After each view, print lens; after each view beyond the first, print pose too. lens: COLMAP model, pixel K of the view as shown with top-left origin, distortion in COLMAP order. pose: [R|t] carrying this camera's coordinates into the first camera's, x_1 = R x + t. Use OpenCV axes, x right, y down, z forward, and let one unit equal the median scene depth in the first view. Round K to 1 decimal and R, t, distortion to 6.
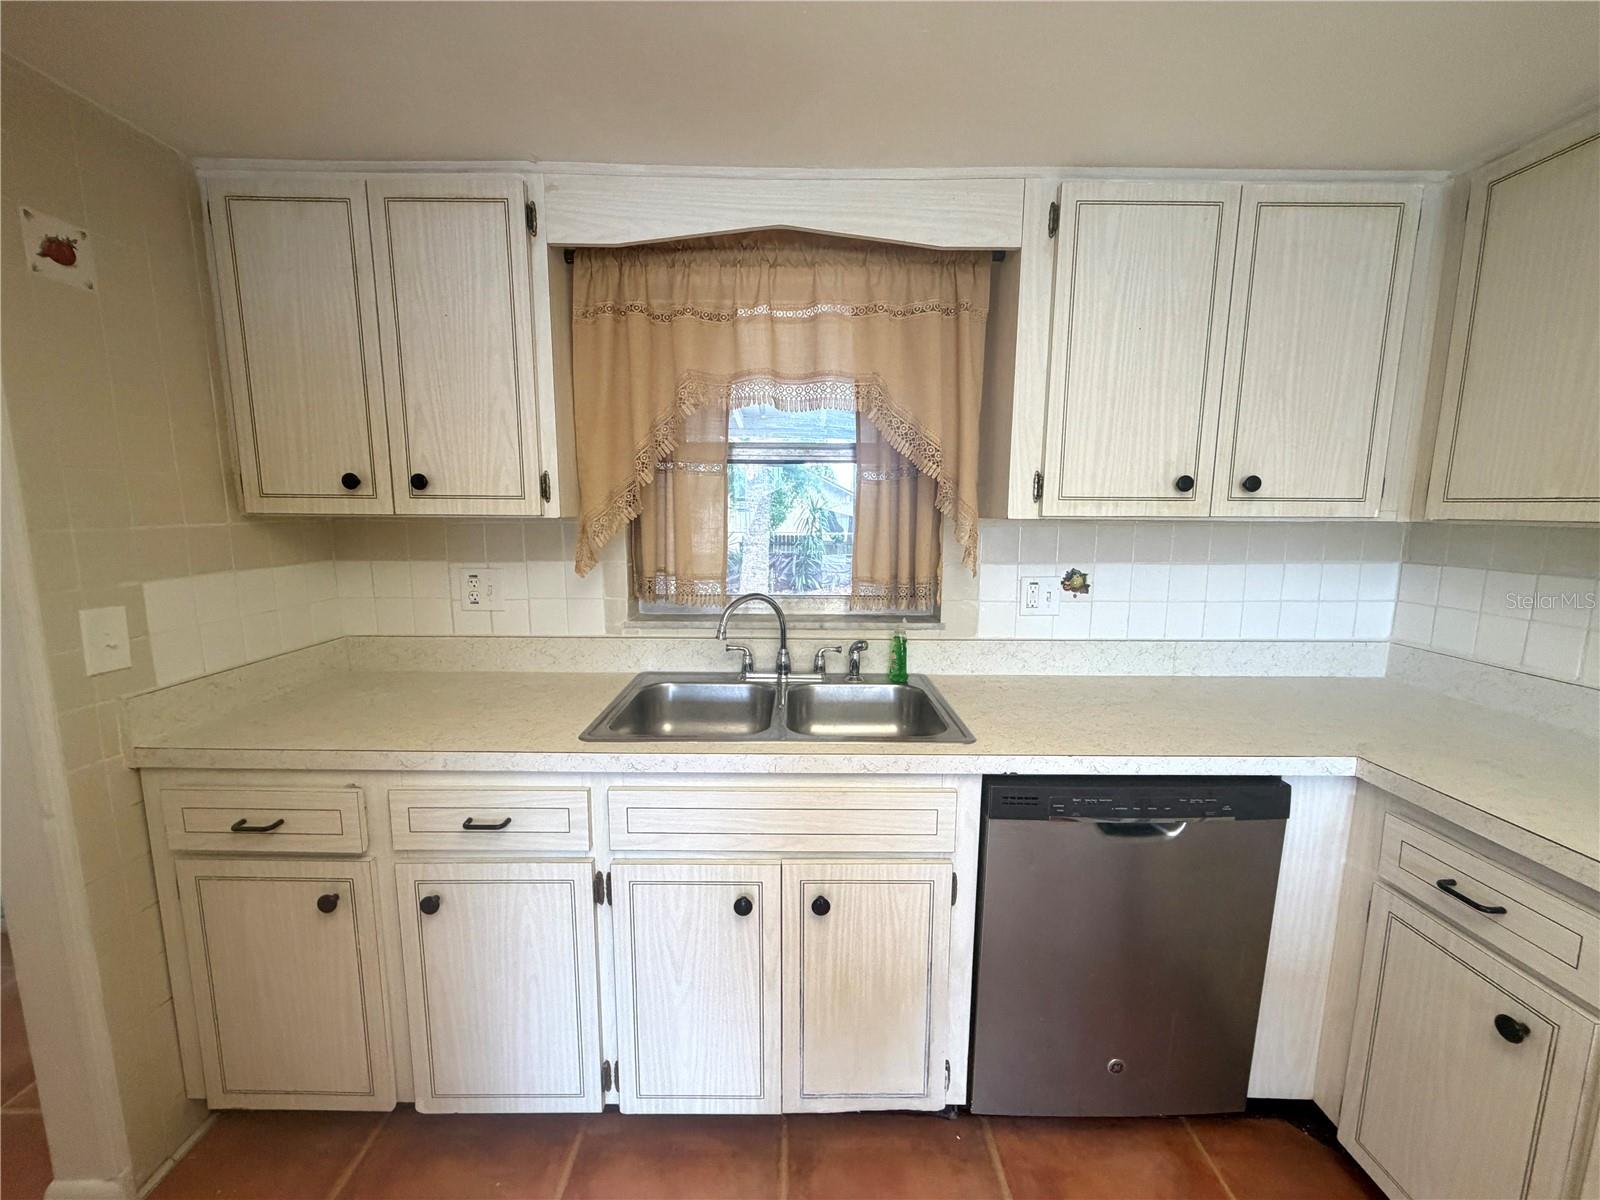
lens RADIAL K [[631.7, 0, 796.4], [0, 631.7, 601.0], [0, 0, 1]] dist [-0.002425, 0.000914]
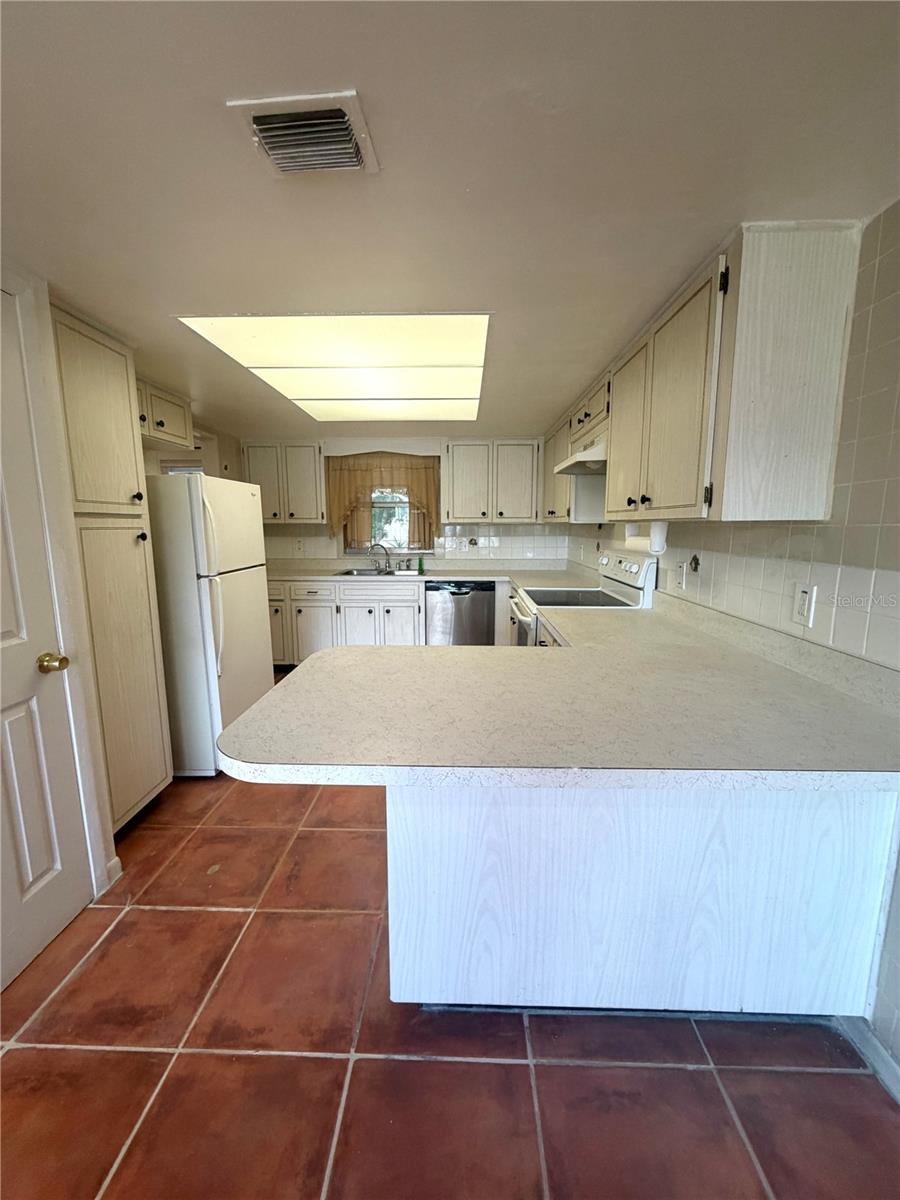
lens RADIAL K [[473.8, 0, 450.9], [0, 473.8, 594.6], [0, 0, 1]] dist [-0.002425, 0.000914]
pose [[0.999597, -0.002726, -0.028261, 0.469197], [0.002693, 0.999996, -0.001211, 0.306657], [0.028264, 0.001134, 0.999600, -1.873839]]
